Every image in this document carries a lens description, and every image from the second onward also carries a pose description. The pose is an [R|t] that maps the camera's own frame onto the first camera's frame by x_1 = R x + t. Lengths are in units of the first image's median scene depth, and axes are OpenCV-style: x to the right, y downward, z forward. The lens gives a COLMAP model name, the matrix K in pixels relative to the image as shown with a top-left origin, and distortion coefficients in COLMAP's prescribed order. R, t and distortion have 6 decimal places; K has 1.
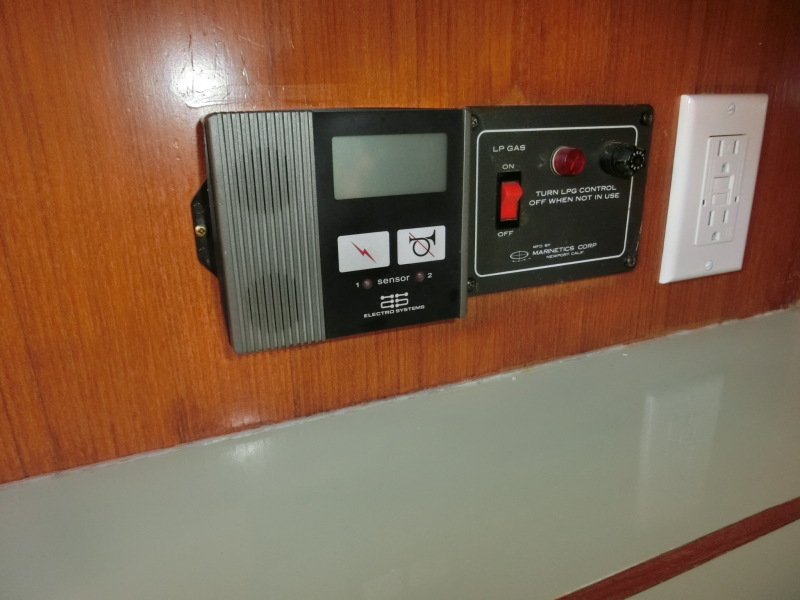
lens RADIAL K [[555.5, 0, 400.0], [0, 555.5, 300.0], [0, 0, 1]] dist [-0.047906, 0.029479]
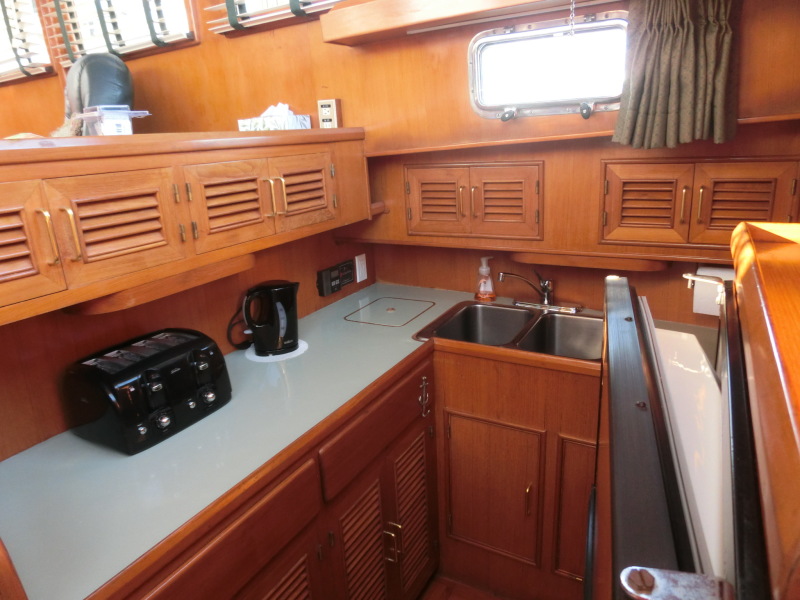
lens RADIAL K [[555.5, 0, 400.0], [0, 555.5, 300.0], [0, 0, 1]] dist [-0.047906, 0.029479]
pose [[0.800443, -0.180123, 0.571705, -3.316333], [0.217683, 0.976016, 0.002729, 0.293764], [-0.558485, 0.122266, 0.820455, -5.291645]]
